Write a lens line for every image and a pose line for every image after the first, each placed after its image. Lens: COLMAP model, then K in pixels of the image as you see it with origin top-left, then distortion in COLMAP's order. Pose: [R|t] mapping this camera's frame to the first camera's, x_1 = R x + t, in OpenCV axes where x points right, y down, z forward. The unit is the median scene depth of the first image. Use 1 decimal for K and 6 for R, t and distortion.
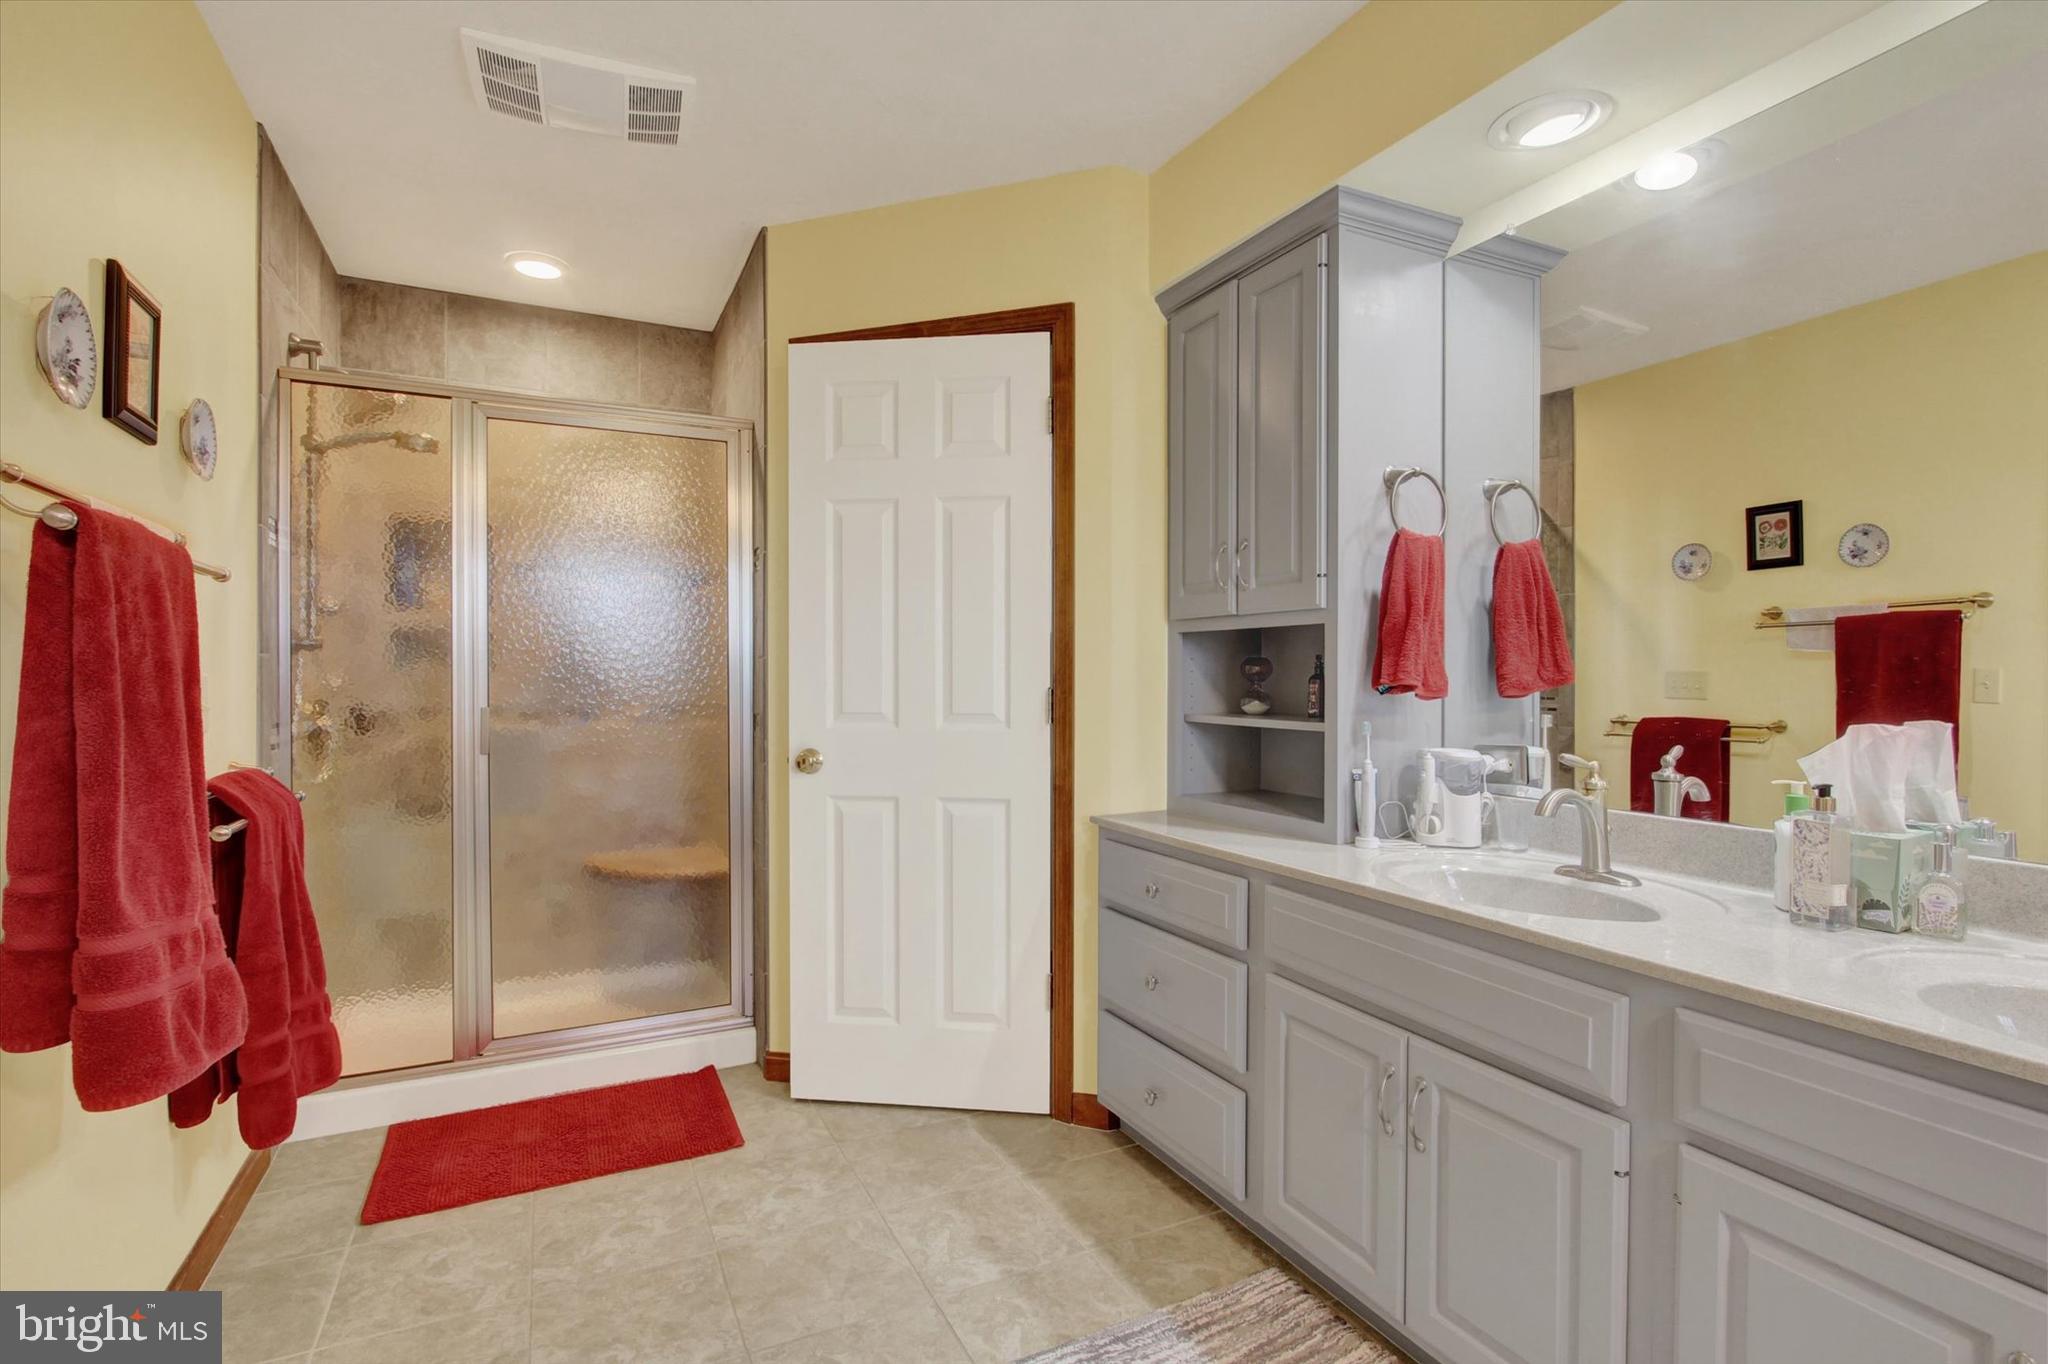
lens RADIAL K [[963.5, 0, 1015.2], [0, 963.5, 676.3], [0, 0, 1]] dist [-0.013546, -0.000517]
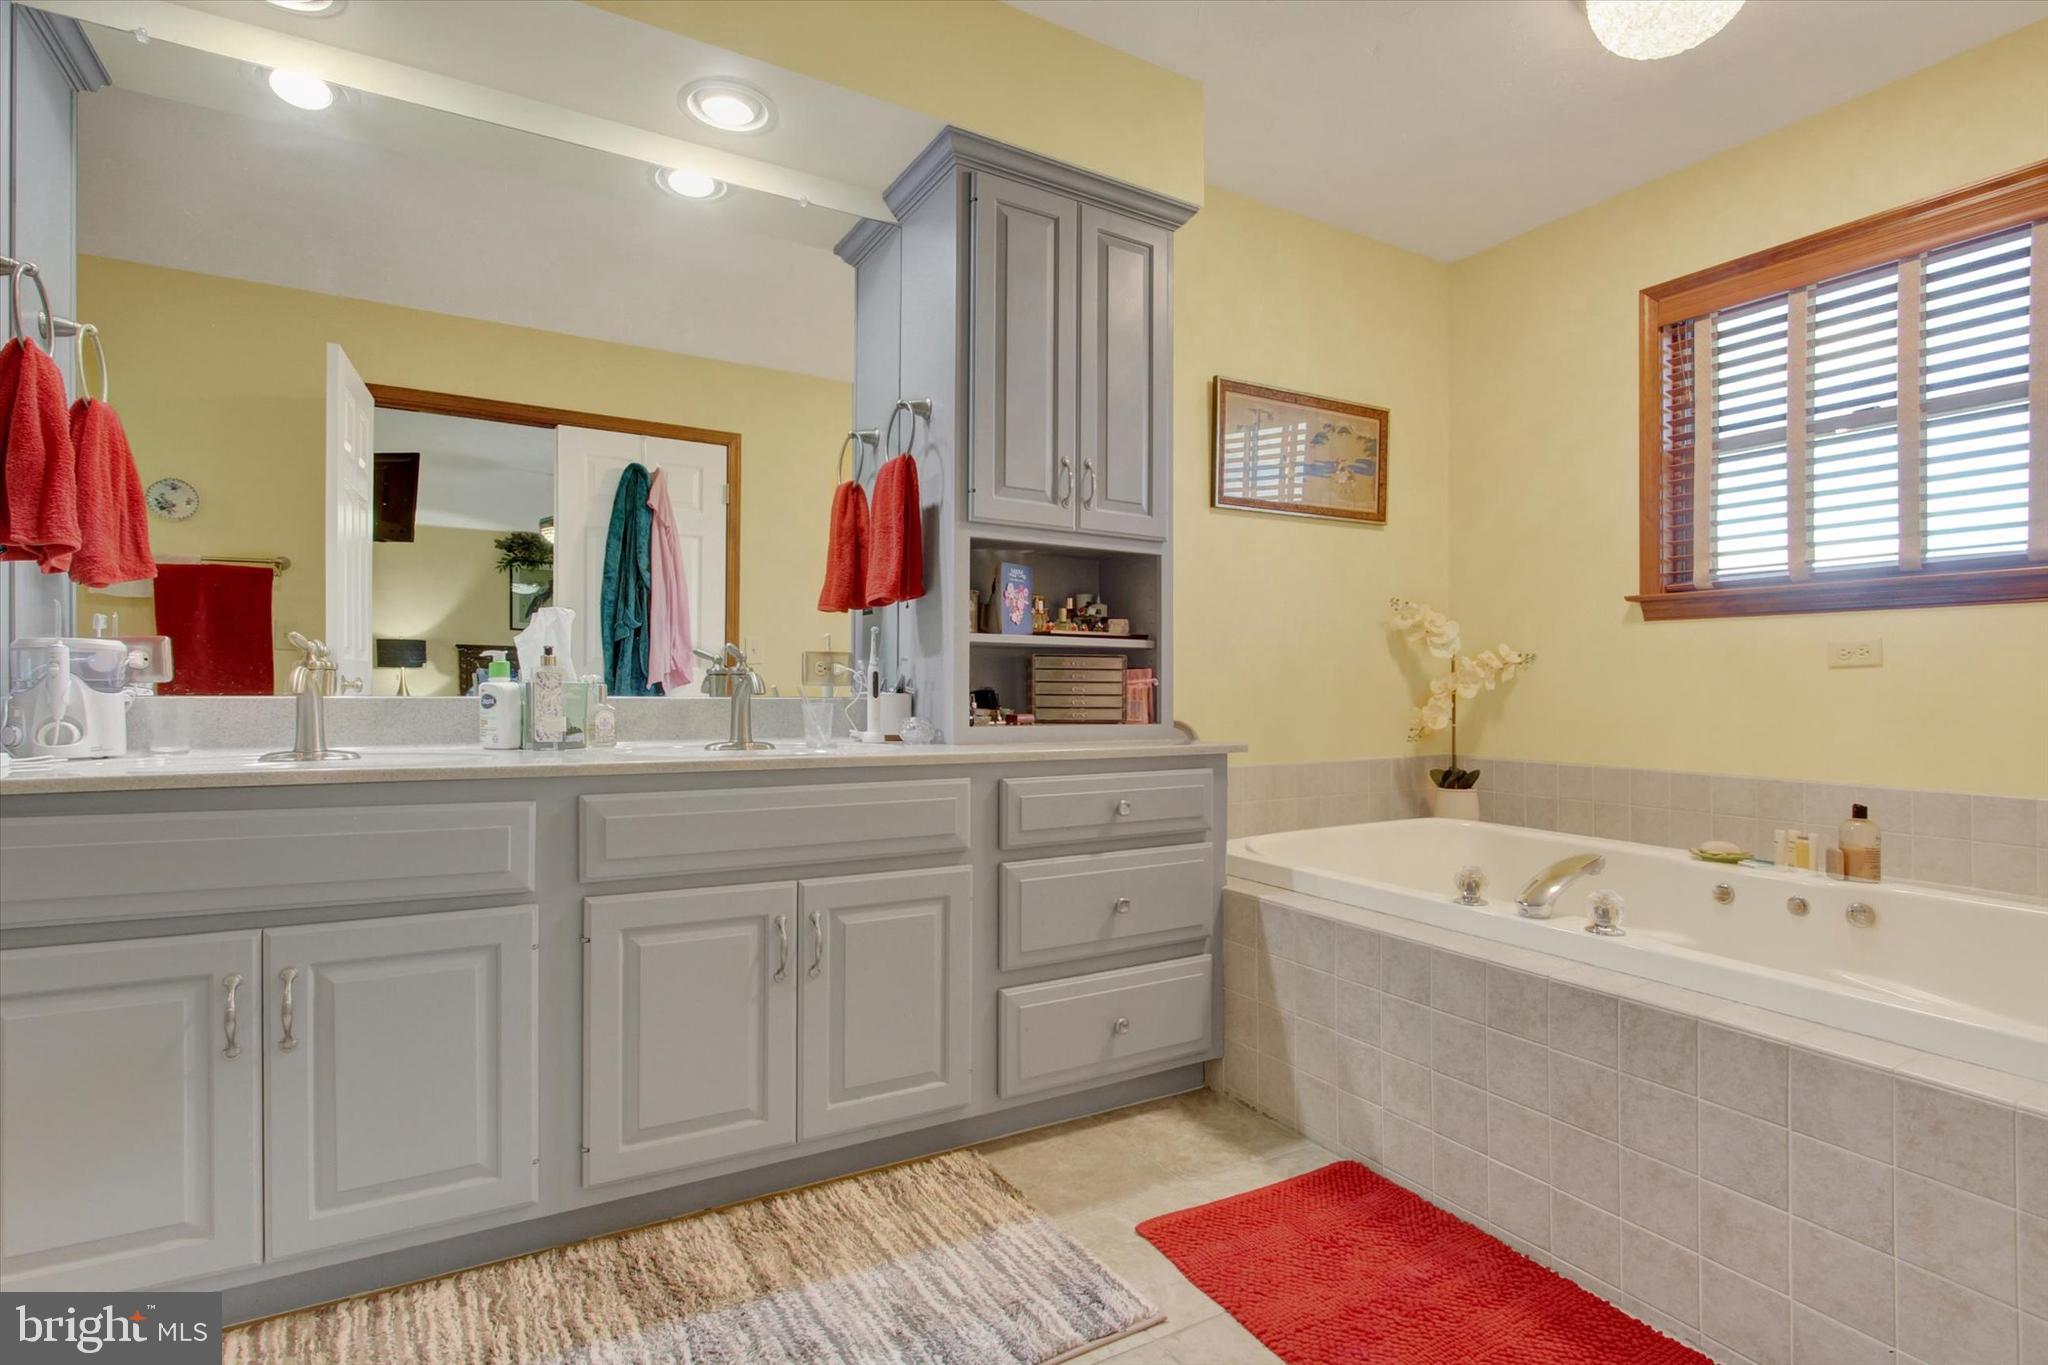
lens RADIAL K [[963.5, 0, 1015.2], [0, 963.5, 676.8], [0, 0, 1]] dist [-0.013546, -0.000517]
pose [[-0.062651, 0.008628, 0.997998, -0.509682], [-0.008262, 0.999924, -0.009163, 0.147553], [-0.998001, -0.008819, -0.062575, 0.376821]]
